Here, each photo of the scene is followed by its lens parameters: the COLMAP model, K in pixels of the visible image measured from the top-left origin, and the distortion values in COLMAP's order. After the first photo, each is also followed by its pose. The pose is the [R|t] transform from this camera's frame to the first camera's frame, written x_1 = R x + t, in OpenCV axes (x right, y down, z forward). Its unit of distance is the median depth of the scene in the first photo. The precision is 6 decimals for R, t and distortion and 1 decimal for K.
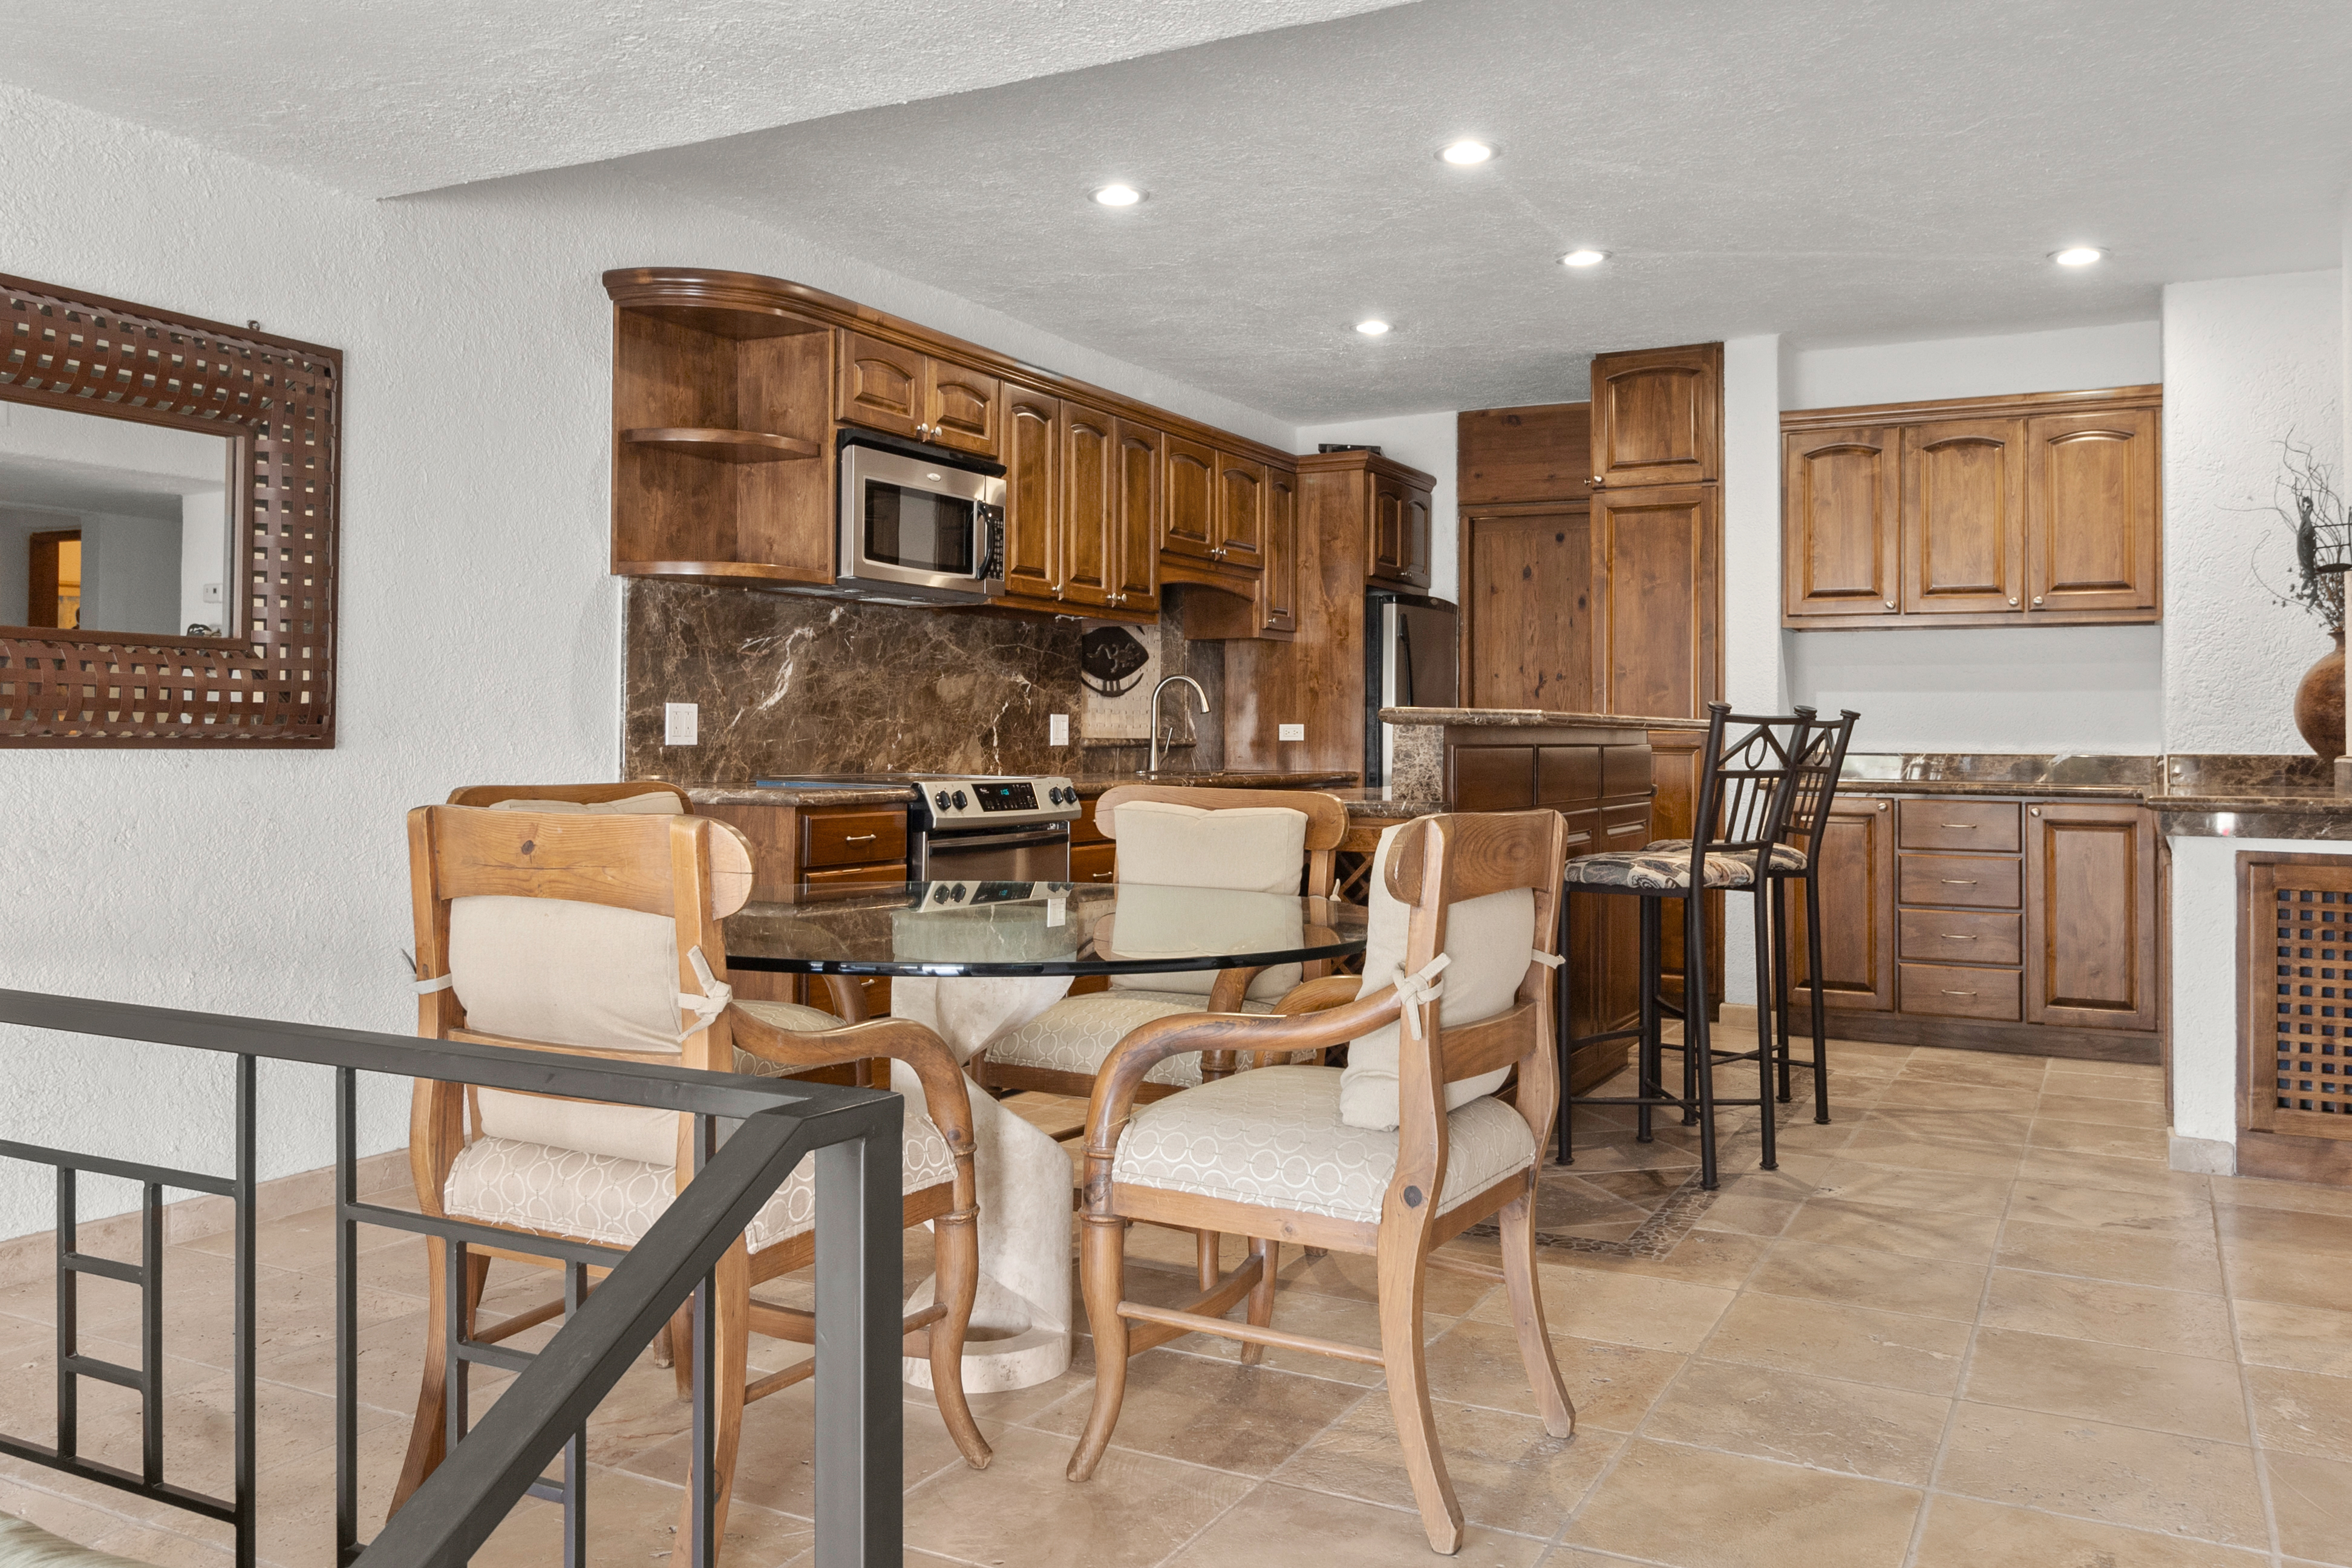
lens RADIAL K [[1798.7, 0, 1191.8], [0, 1798.7, 705.4], [0, 0, 1]] dist [0.001910, -0.009801]
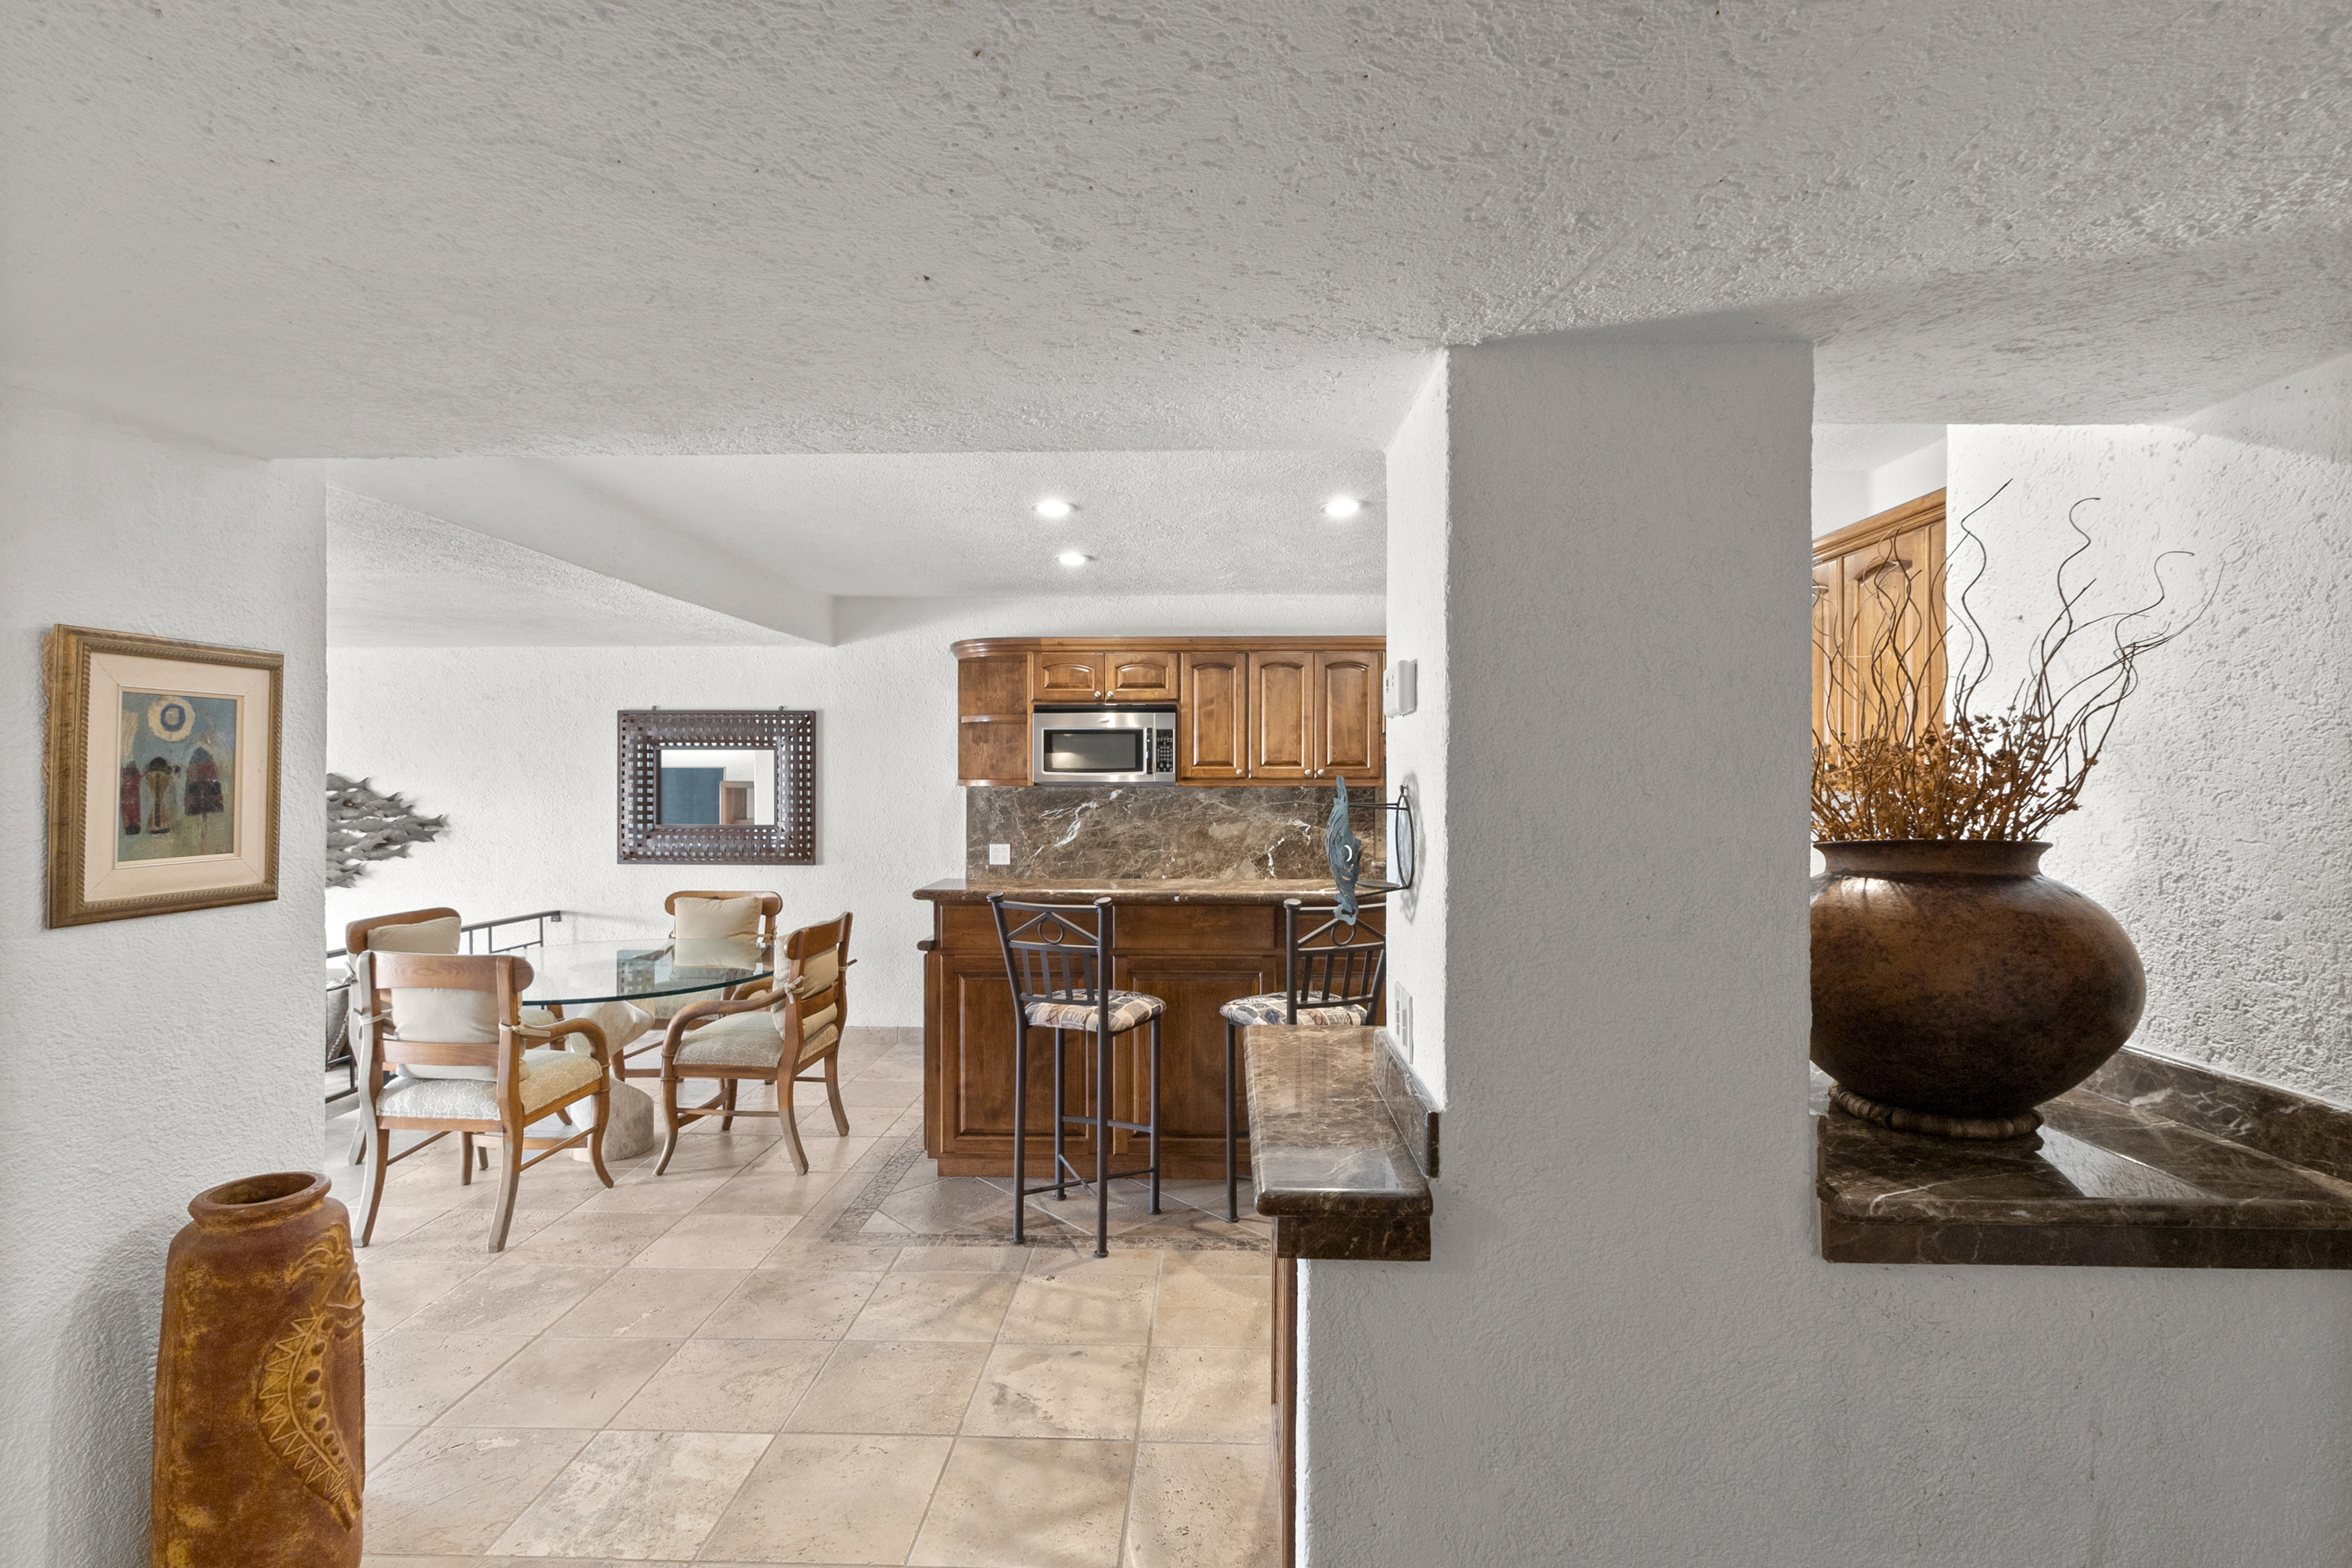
lens RADIAL K [[1091.6, 0, 1179.9], [0, 1091.6, 776.2], [0, 0, 1]] dist [0.002433, 0.001689]
pose [[0.432822, -0.008207, -0.901442, 0.742306], [0.019705, 0.999806, 0.000359, -0.059867], [0.901264, -0.017919, 0.432899, 0.505753]]
